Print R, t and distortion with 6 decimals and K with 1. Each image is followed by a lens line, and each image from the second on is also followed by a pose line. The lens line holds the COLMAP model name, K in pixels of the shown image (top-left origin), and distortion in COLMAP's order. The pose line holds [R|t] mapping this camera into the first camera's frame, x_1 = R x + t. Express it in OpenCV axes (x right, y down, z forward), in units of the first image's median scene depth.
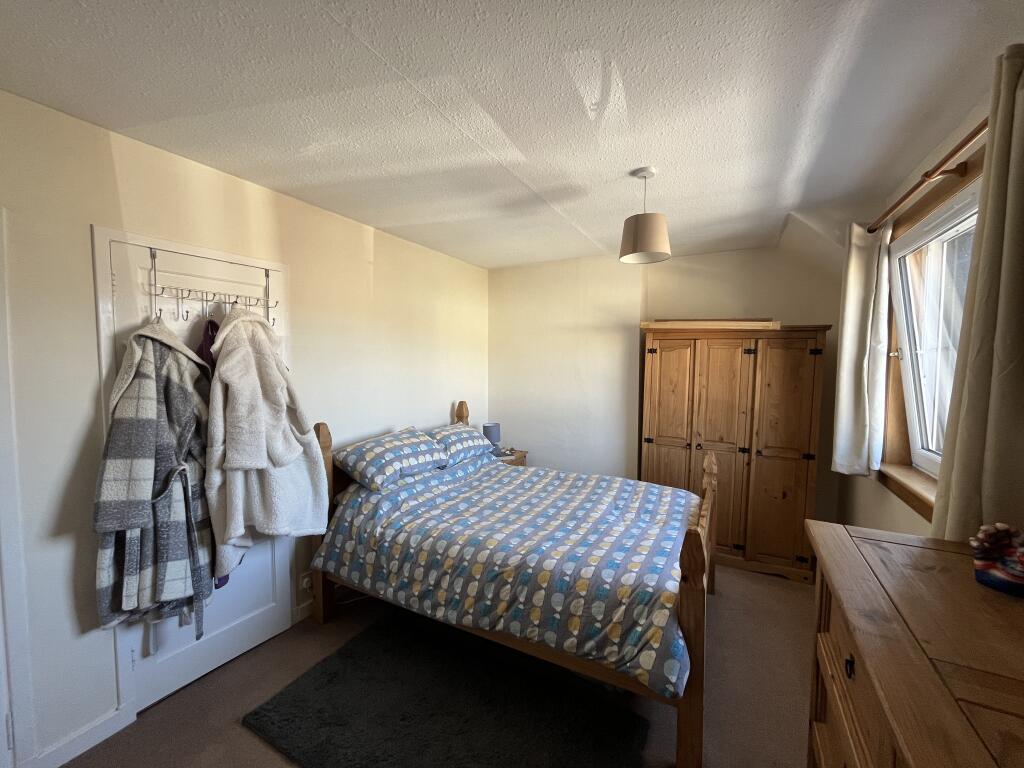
lens RADIAL K [[414.5, 0, 511.1], [0, 414.5, 382.5], [0, 0, 1]] dist [-0.002491, -0.000322]
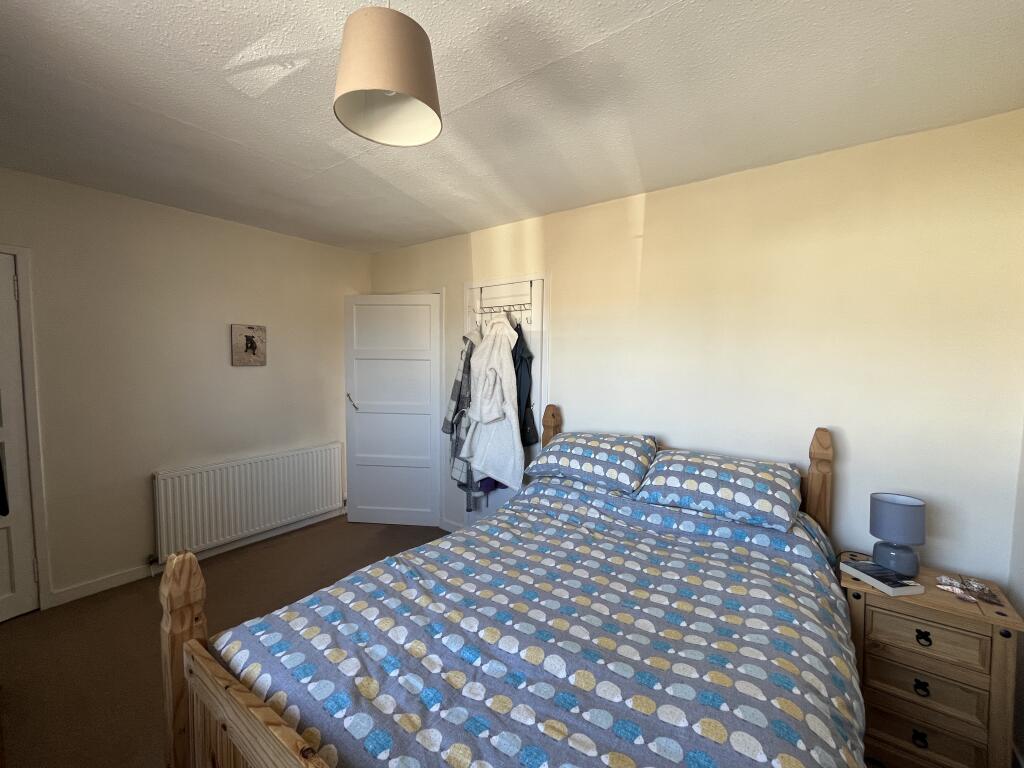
lens RADIAL K [[414.5, 0, 511.1], [0, 414.5, 382.5], [0, 0, 1]] dist [-0.002491, -0.000322]
pose [[-0.143264, 0.060163, -0.987854, 0.635924], [-0.065489, 0.995387, 0.070119, -0.033485], [0.987515, 0.074739, -0.138663, 0.982290]]
